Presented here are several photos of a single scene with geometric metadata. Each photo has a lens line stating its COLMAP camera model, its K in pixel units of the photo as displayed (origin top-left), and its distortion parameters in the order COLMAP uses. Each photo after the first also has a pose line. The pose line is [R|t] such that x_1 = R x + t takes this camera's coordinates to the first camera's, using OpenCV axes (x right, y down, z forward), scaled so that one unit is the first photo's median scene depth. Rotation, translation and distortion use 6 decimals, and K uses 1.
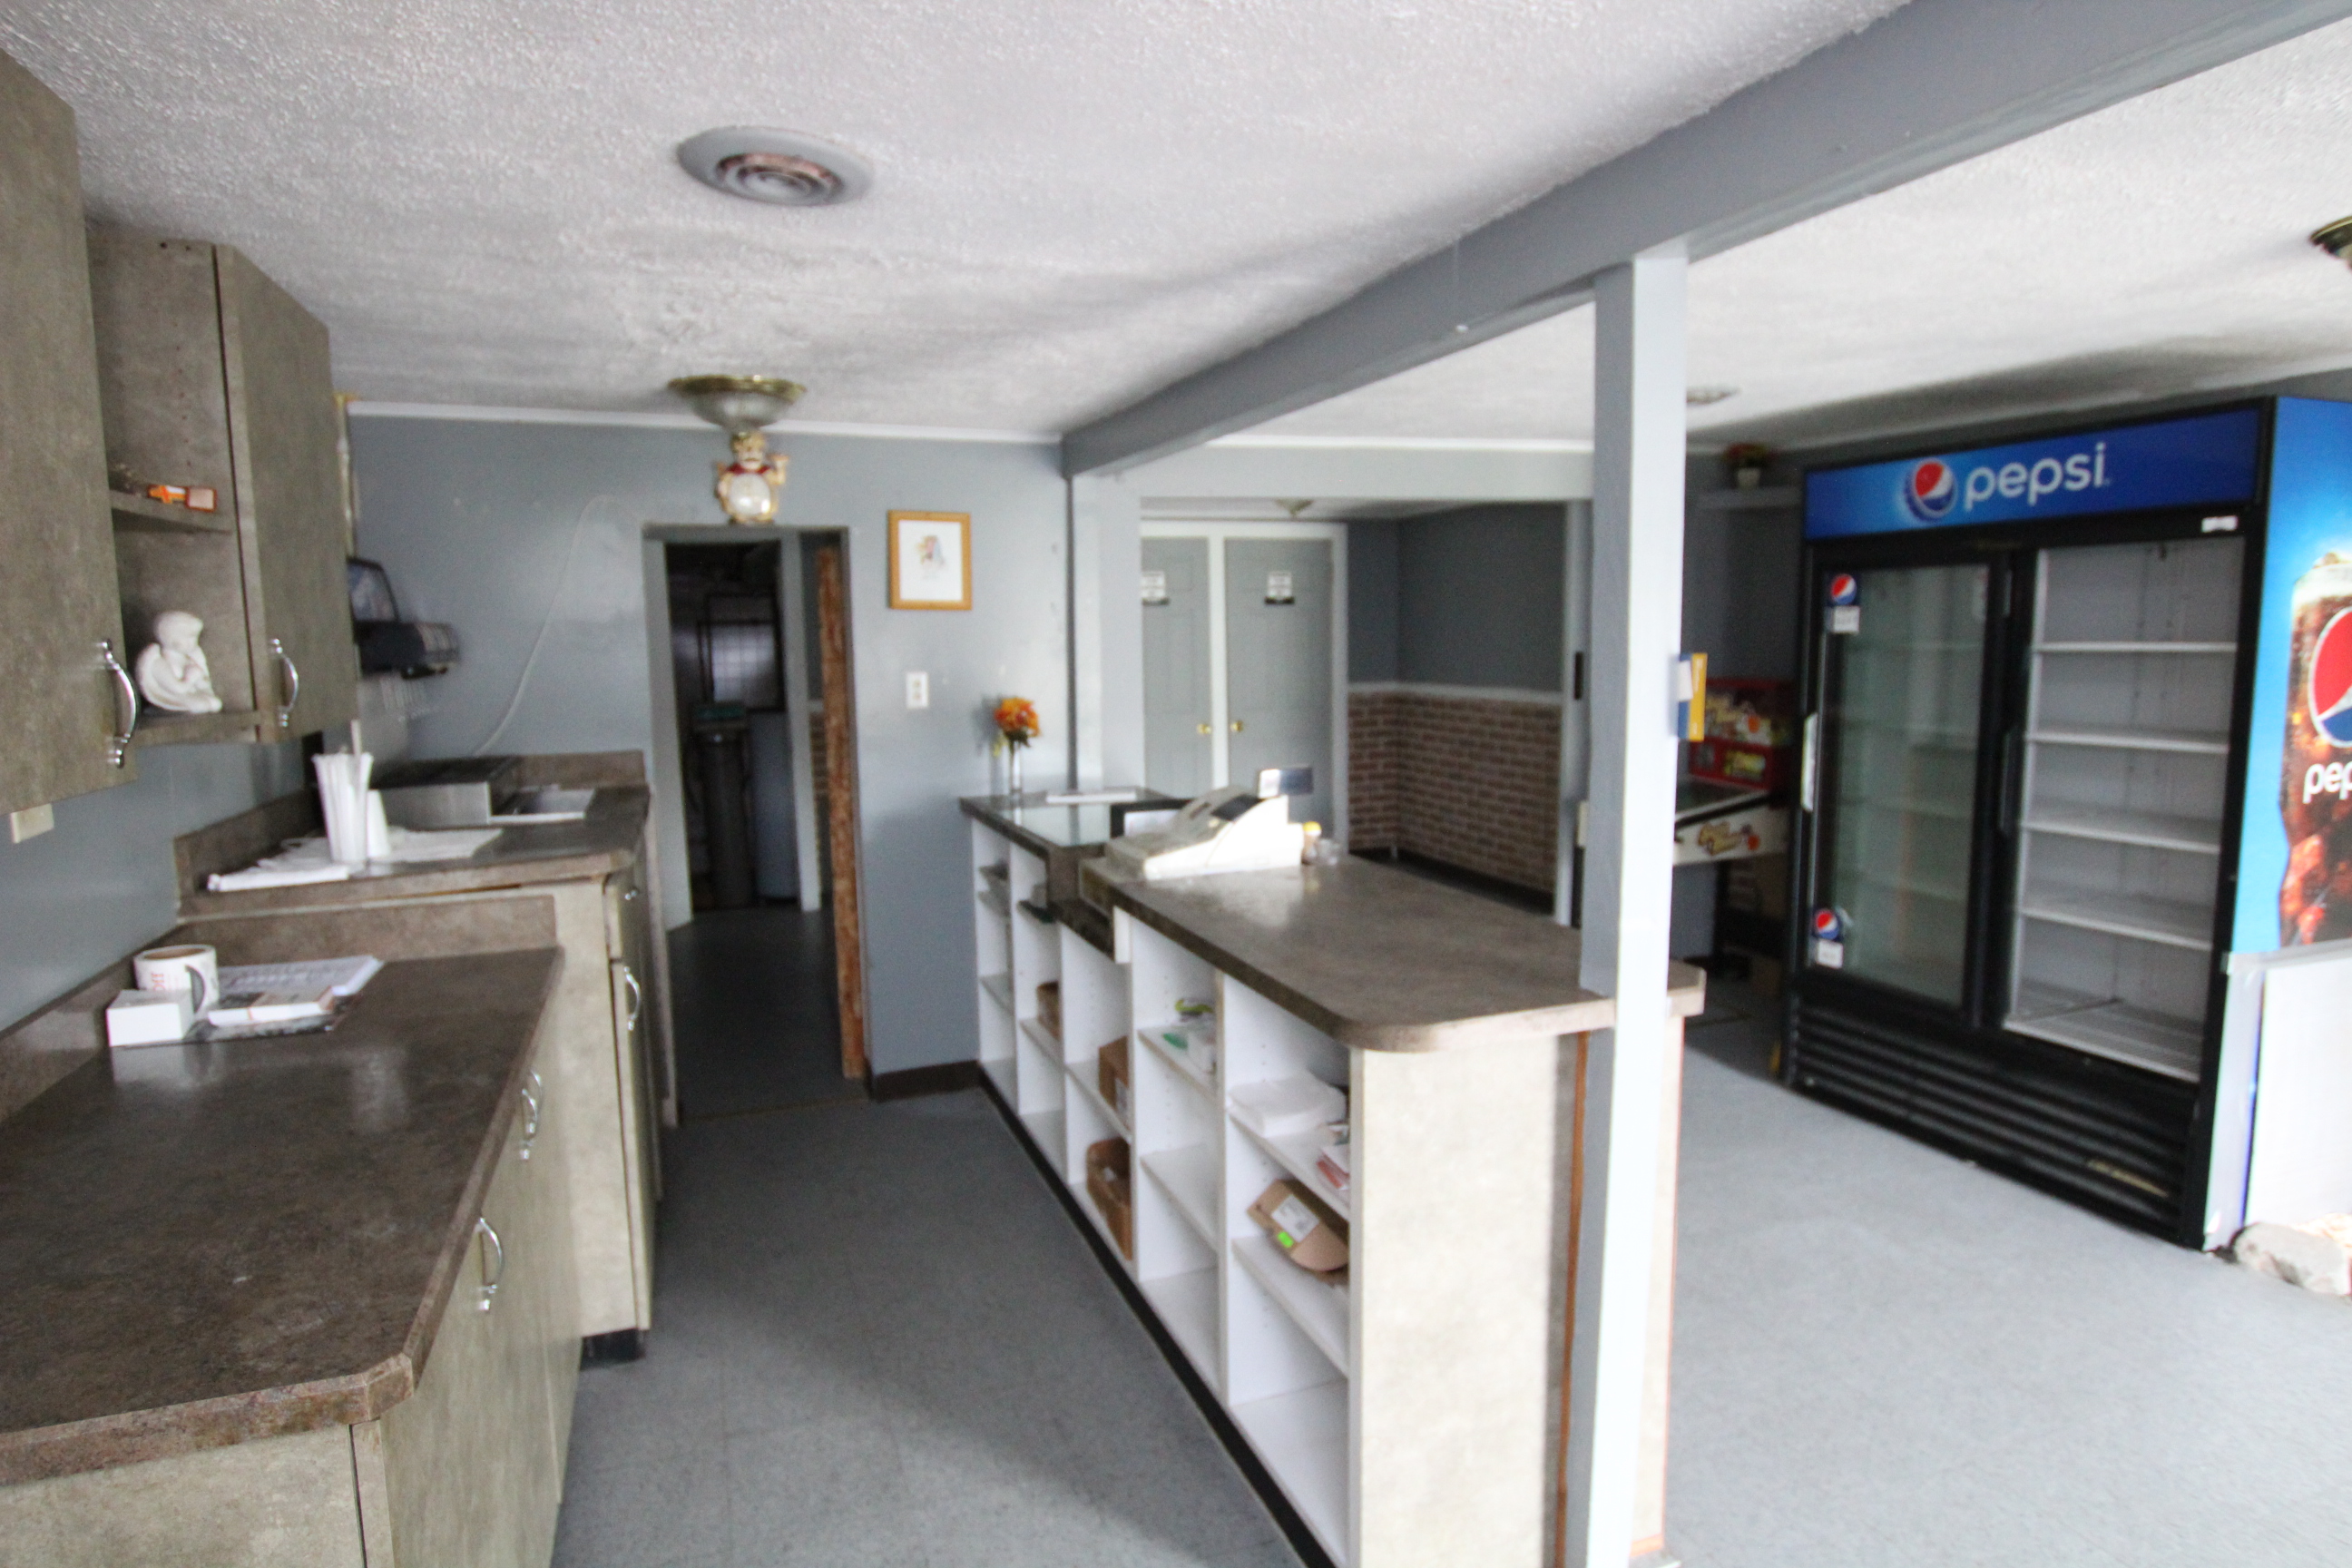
lens RADIAL K [[1366.1, 0, 1171.5], [0, 1366.1, 793.4], [0, 0, 1]] dist [0.002329, 0.000664]
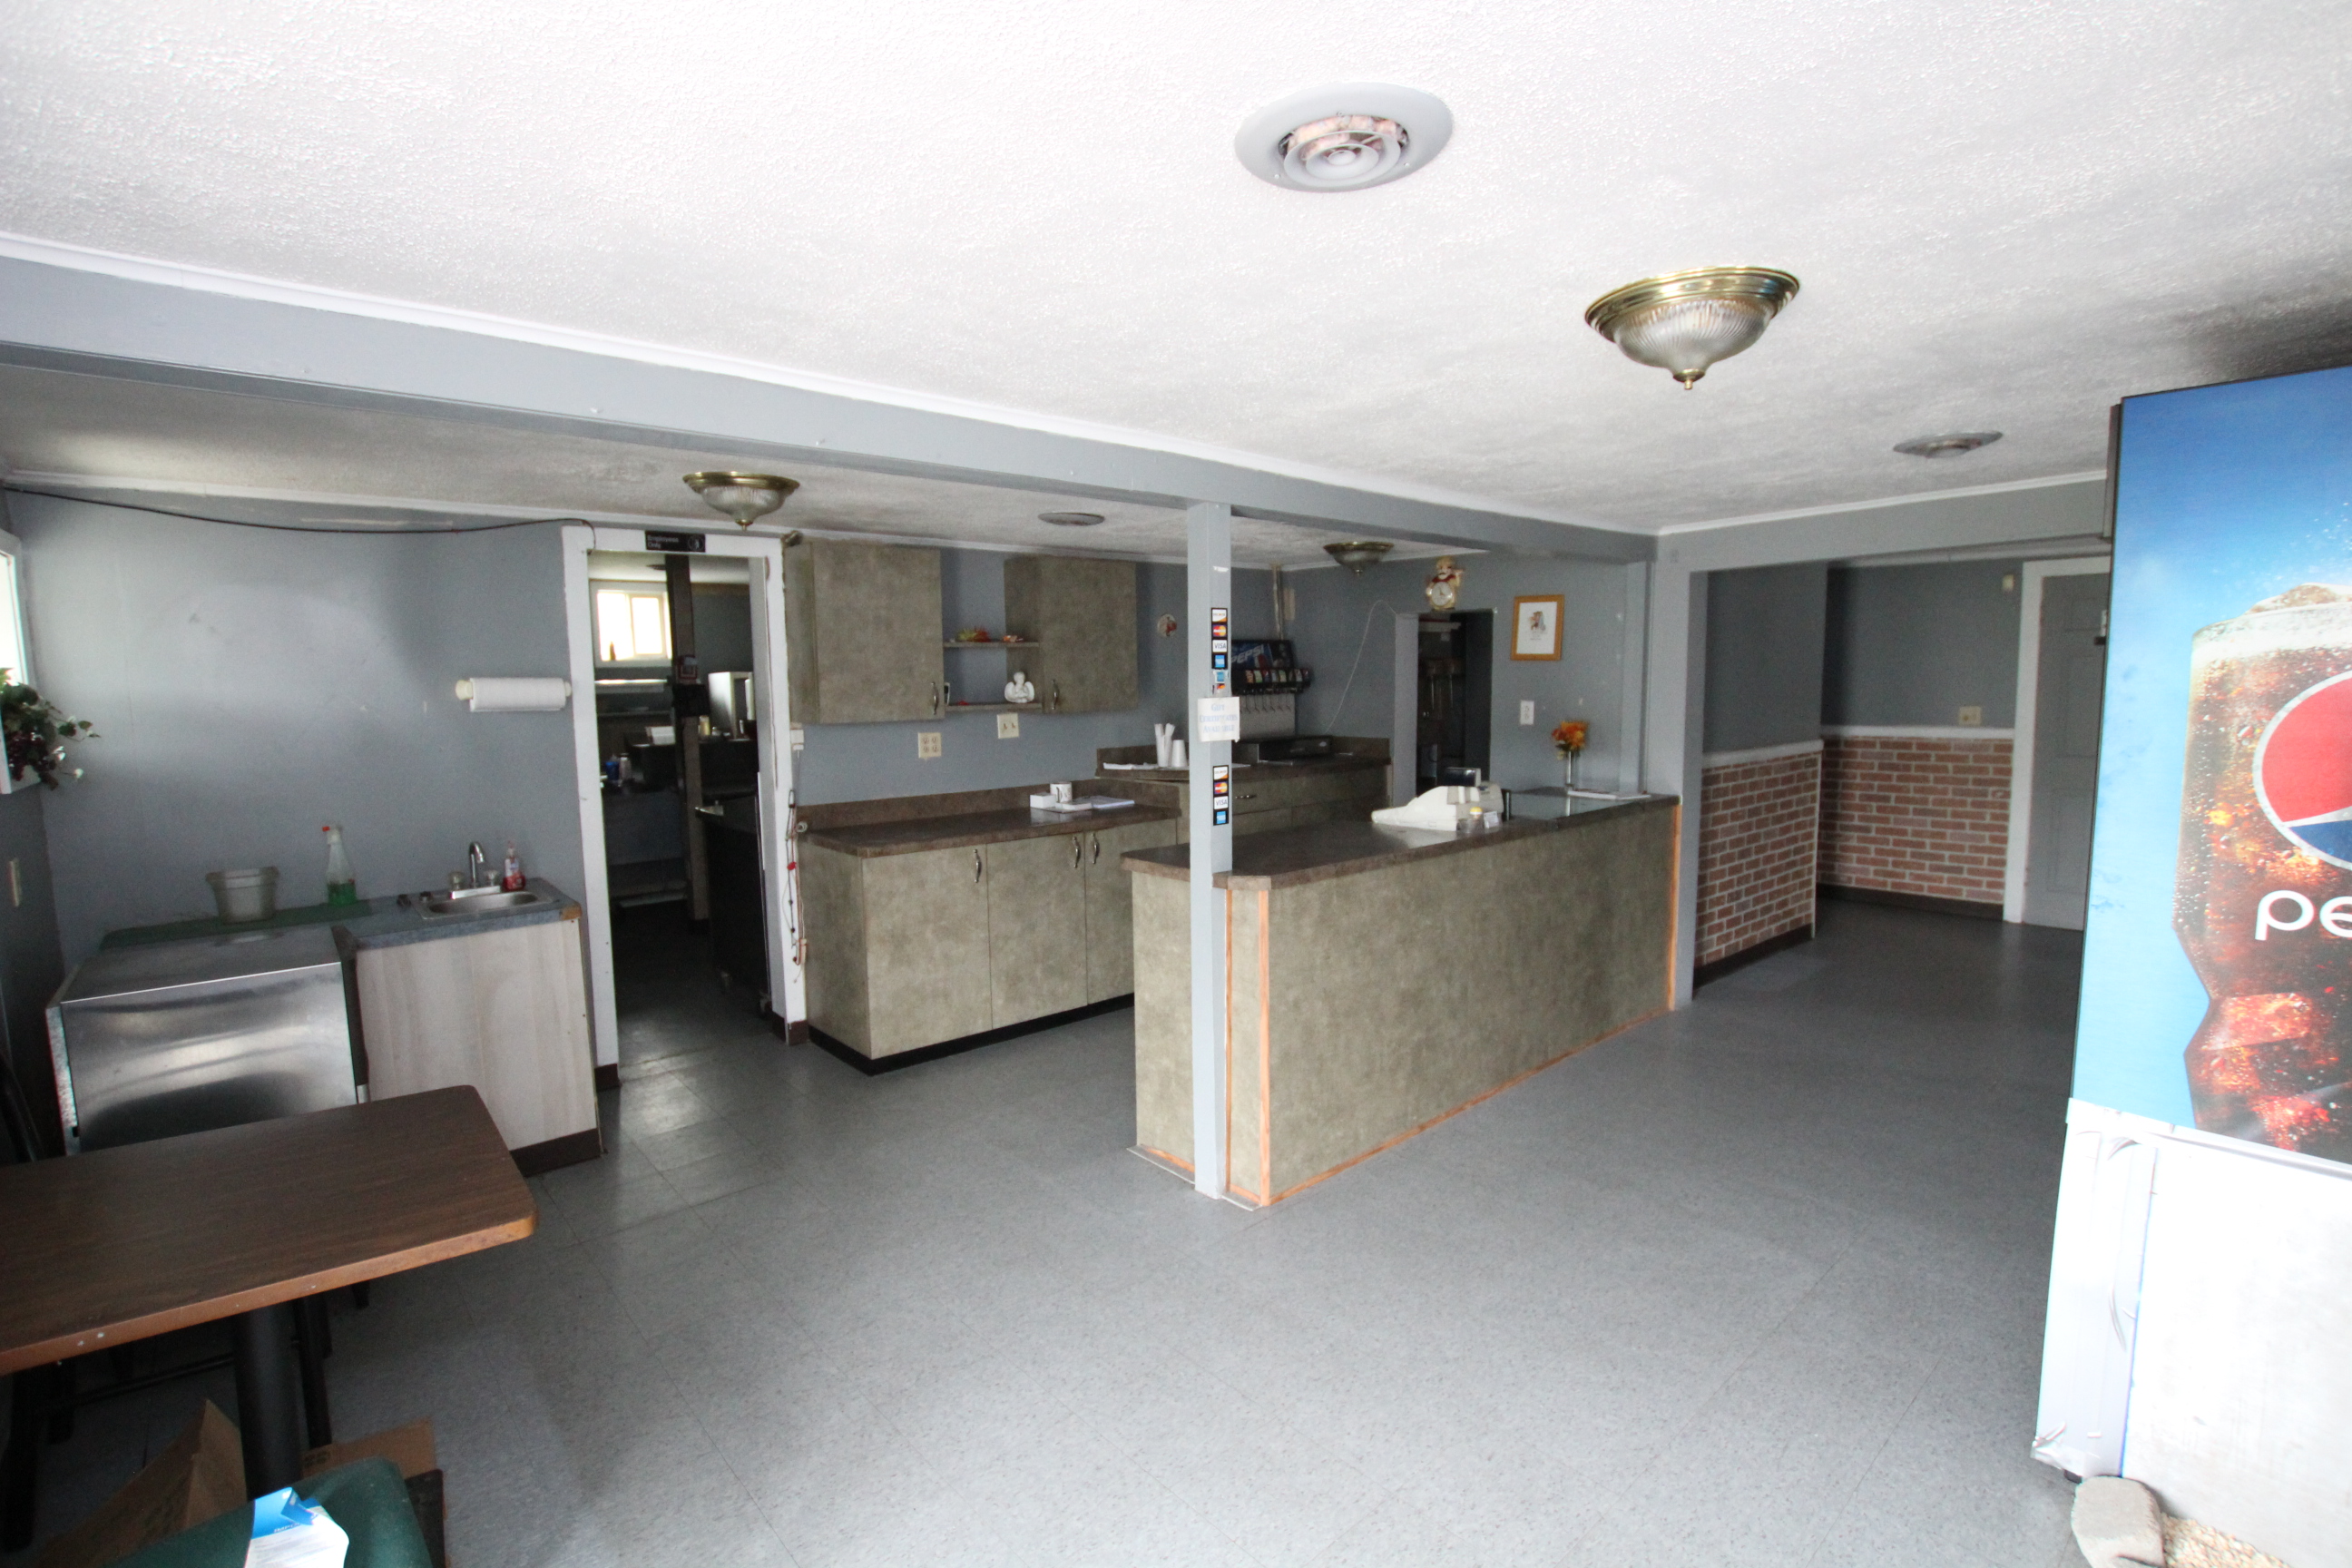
lens RADIAL K [[1078.1, 0, 1175.6], [0, 1078.1, 791.4], [0, 0, 1]] dist [0.000883, 0.000134]
pose [[0.376551, 0.109369, -0.919917, 1.116008], [-0.107597, 0.991449, 0.073831, -0.050137], [0.920126, 0.071179, 0.385099, 0.258034]]
